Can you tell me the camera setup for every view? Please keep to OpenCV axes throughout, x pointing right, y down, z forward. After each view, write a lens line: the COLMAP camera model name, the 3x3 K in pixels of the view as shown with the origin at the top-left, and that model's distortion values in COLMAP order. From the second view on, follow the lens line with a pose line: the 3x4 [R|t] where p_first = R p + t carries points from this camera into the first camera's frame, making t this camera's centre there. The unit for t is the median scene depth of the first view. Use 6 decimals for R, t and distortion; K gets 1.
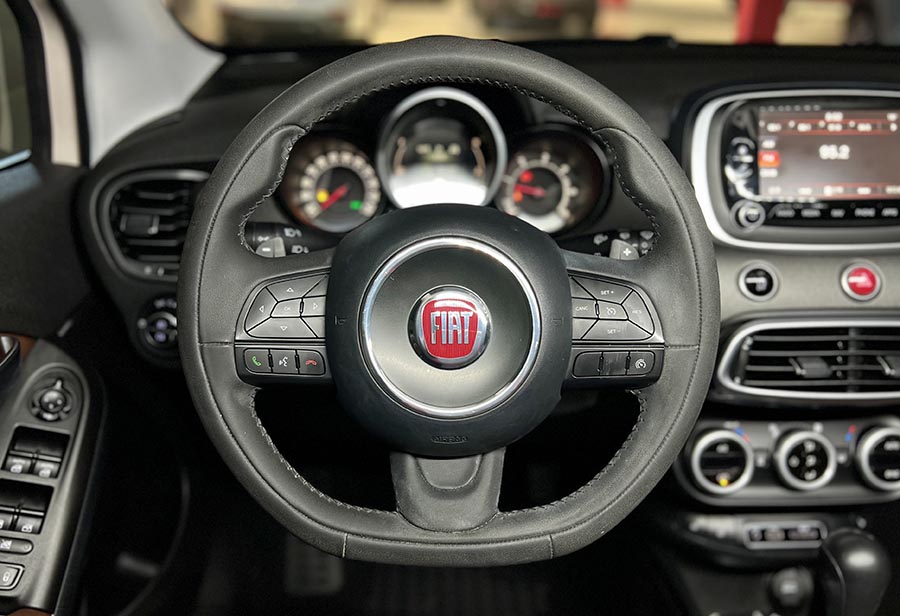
lens RADIAL K [[754.2, 0, 422.4], [0, 754.2, 308.9], [0, 0, 1]] dist [0.018775, -0.008982]
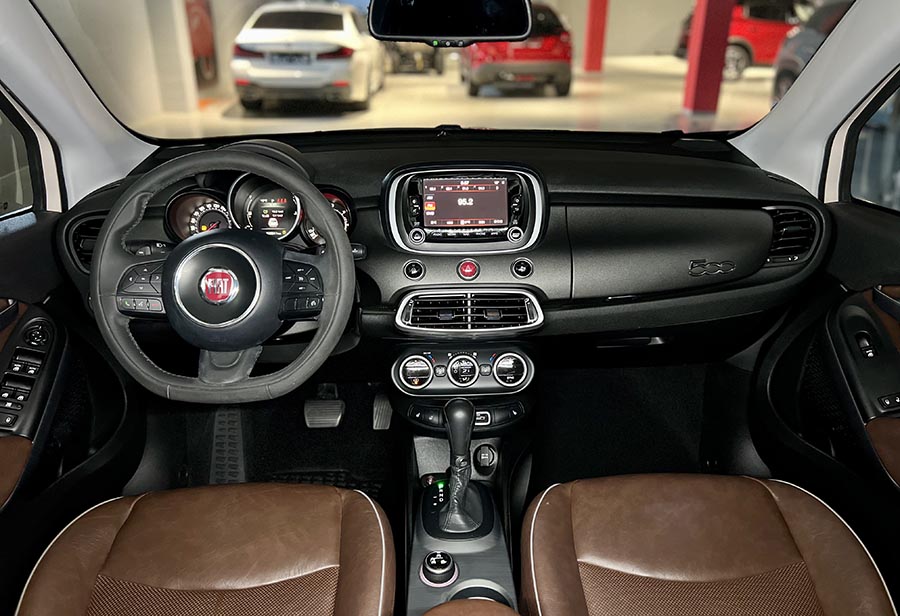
lens RADIAL K [[695.8, 0, 450.0], [0, 695.8, 308.0], [0, 0, 1]] dist [0.008706, -0.007894]
pose [[0.999846, -0.011314, 0.013418, 0.499968], [0.011966, 0.998700, -0.049557, 0.144689], [-0.012840, 0.049710, 0.998681, -0.725579]]
